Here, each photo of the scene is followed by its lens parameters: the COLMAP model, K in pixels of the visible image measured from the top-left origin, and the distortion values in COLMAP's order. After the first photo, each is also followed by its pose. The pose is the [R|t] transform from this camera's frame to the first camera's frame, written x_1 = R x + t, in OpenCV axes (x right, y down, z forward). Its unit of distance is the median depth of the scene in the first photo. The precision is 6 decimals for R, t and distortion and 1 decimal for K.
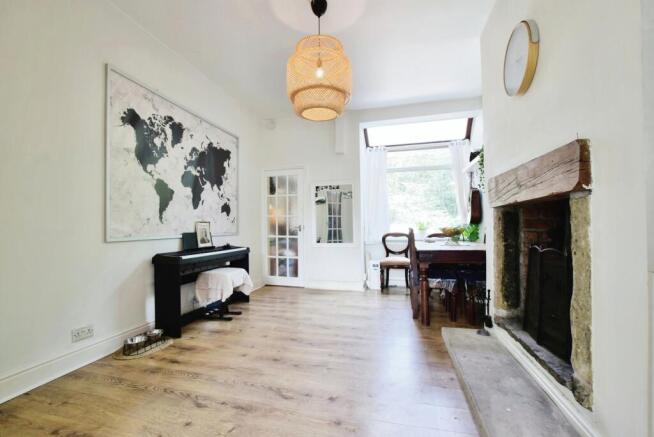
lens RADIAL K [[293.3, 0, 325.8], [0, 293.3, 222.8], [0, 0, 1]] dist [-0.033037, -0.000189]
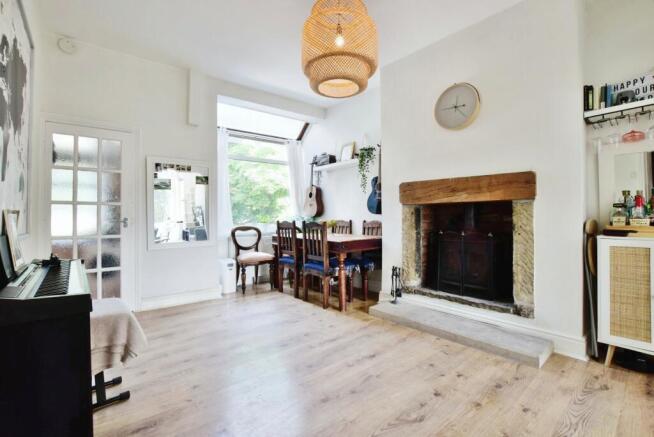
lens RADIAL K [[293.3, 0, 327.2], [0, 293.3, 214.3], [0, 0, 1]] dist [-0.033037, -0.000189]
pose [[0.579758, 0.009329, 0.814735, -0.376487], [-0.004752, 0.999956, -0.008069, 0.002355], [-0.814775, 0.000806, 0.579777, 0.277709]]
